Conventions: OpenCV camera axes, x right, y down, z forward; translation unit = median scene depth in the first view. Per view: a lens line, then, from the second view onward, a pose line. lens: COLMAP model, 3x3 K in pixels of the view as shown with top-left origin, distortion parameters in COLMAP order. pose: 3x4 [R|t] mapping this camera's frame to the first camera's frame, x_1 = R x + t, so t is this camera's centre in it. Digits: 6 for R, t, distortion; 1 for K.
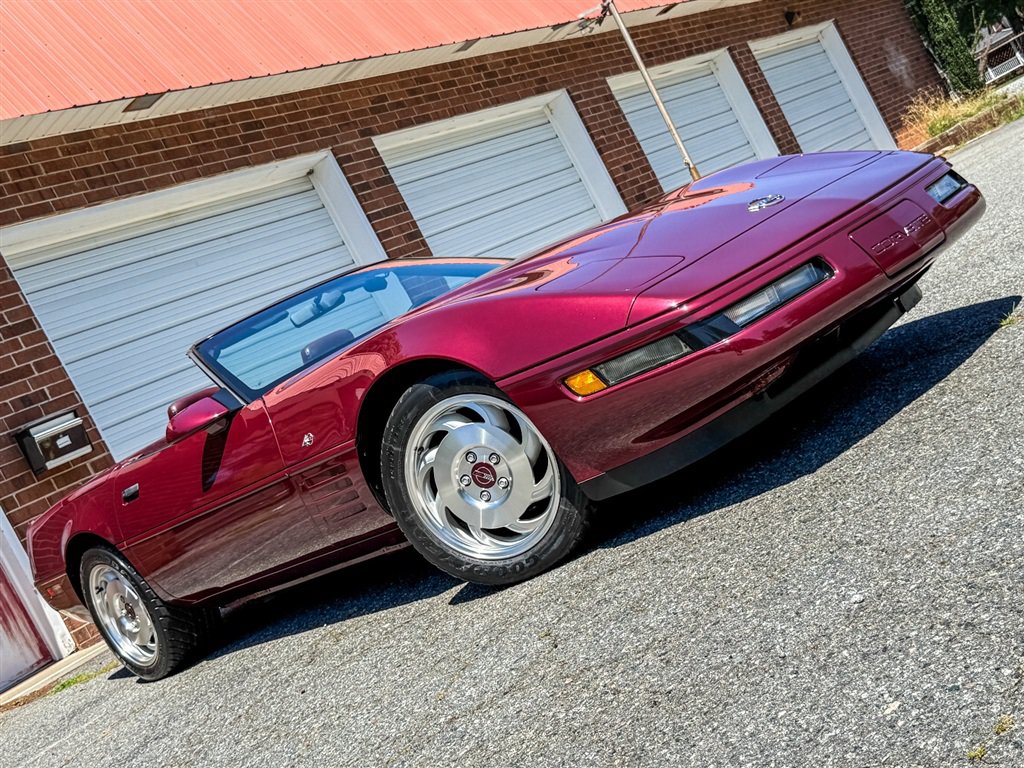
lens RADIAL K [[1207.8, 0, 512.0], [0, 1207.8, 384.0], [0, 0, 1]] dist [0.166619, -0.367847]
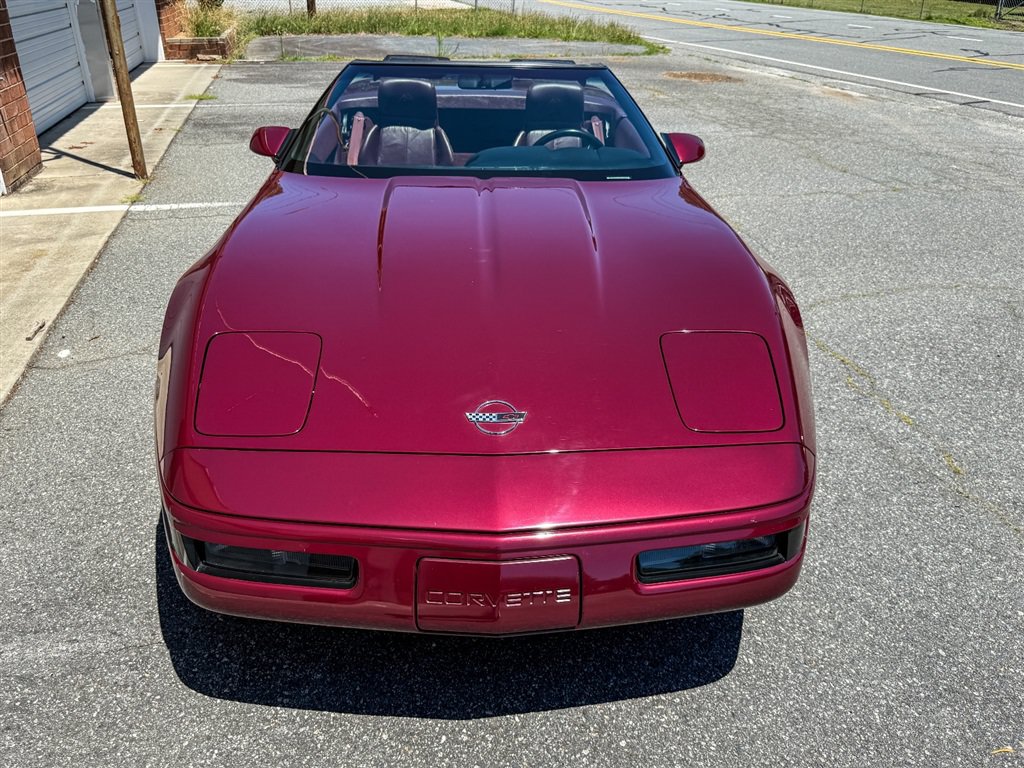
lens RADIAL K [[870.2, 0, 517.7], [0, 870.2, 379.9], [0, 0, 1]] dist [0.001534, 0.003227]
pose [[0.548699, 0.114516, 0.828140, -0.181841], [-0.262374, 0.964115, 0.040521, -0.177365], [-0.793782, -0.239516, 0.559055, 1.664127]]
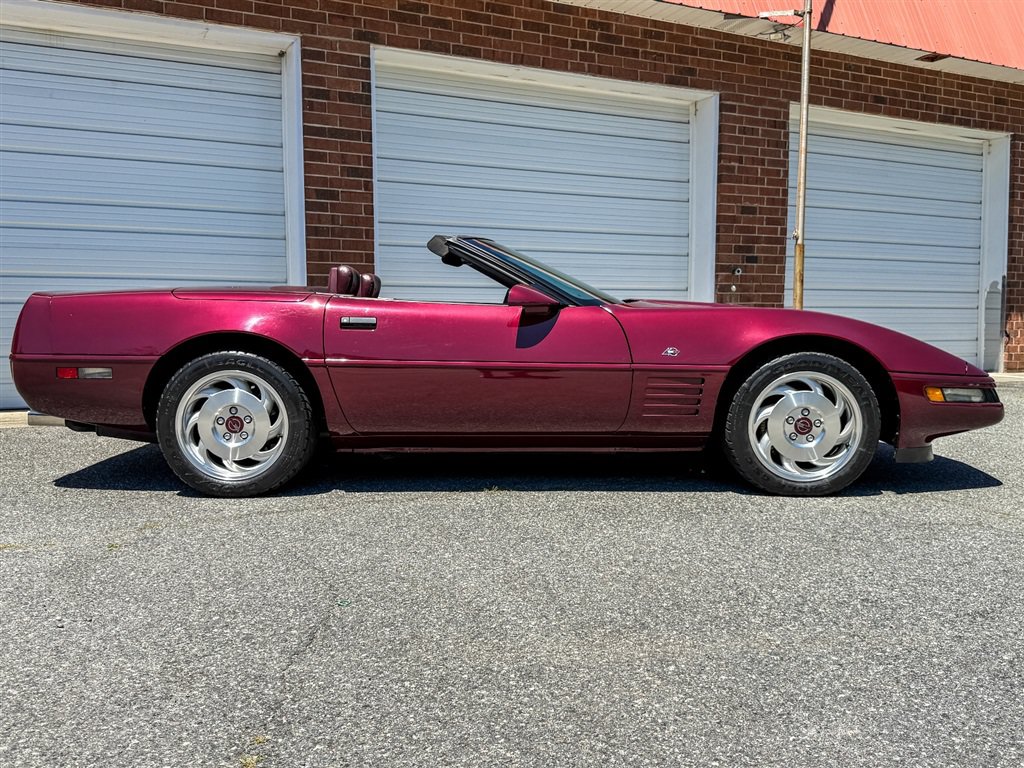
lens RADIAL K [[909.1, 0, 512.5], [0, 909.1, 399.5], [0, 0, 1]] dist [0.086152, -0.156798]
pose [[0.815137, 0.483847, -0.318503, 0.690214], [-0.430014, 0.873834, 0.226940, -0.417002], [0.388123, -0.048026, 0.920355, 1.049915]]
